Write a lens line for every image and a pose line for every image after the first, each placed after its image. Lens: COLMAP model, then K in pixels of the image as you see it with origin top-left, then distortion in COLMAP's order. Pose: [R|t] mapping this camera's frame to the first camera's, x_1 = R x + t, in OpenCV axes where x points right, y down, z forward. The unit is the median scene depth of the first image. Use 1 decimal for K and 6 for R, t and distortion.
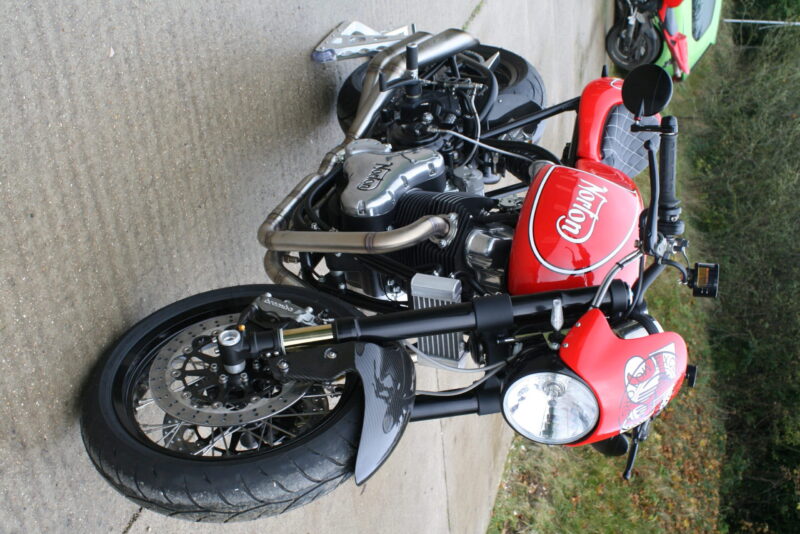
lens RADIAL K [[999.6, 0, 400.0], [0, 999.6, 267.0], [0, 0, 1]] dist [-0.112202, -0.013728]
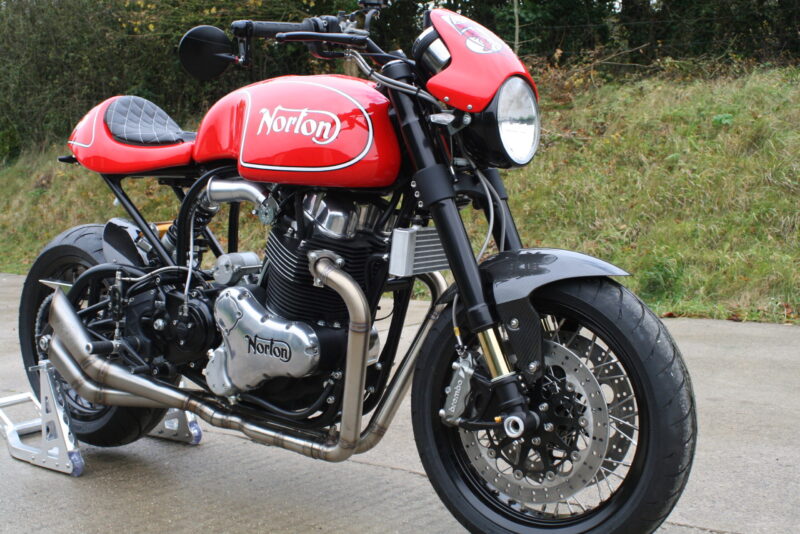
lens RADIAL K [[999.6, 0, 400.0], [0, 999.6, 267.0], [0, 0, 1]] dist [-0.112202, -0.013728]
pose [[-0.176871, -0.972051, 0.154382, -0.132131], [0.928831, -0.112965, 0.352862, -0.334668], [-0.325560, 0.205806, 0.922851, 0.060262]]
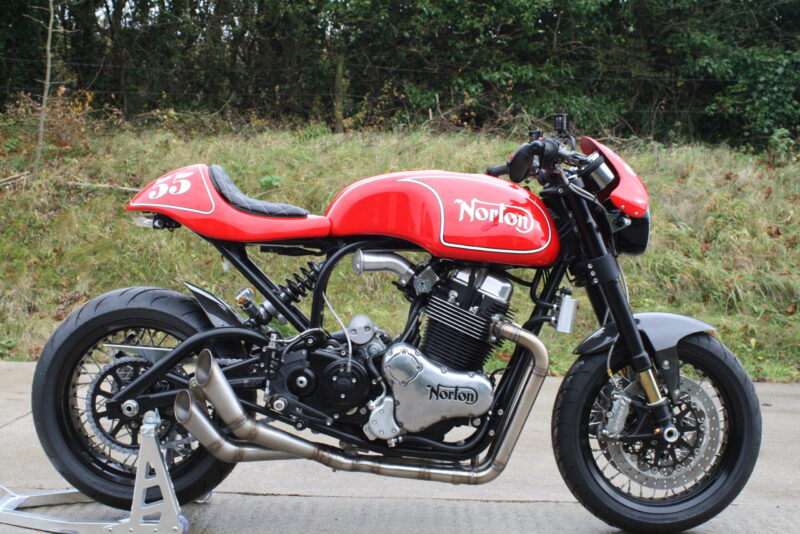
lens RADIAL K [[1113.5, 0, 400.0], [0, 1113.5, 267.0], [0, 0, 1]] dist [-0.119104, -0.036805]
pose [[-0.242868, -0.968096, 0.061681, 0.060817], [0.528943, -0.078860, 0.844985, -1.345802], [-0.813163, 0.237846, 0.531221, 0.352401]]
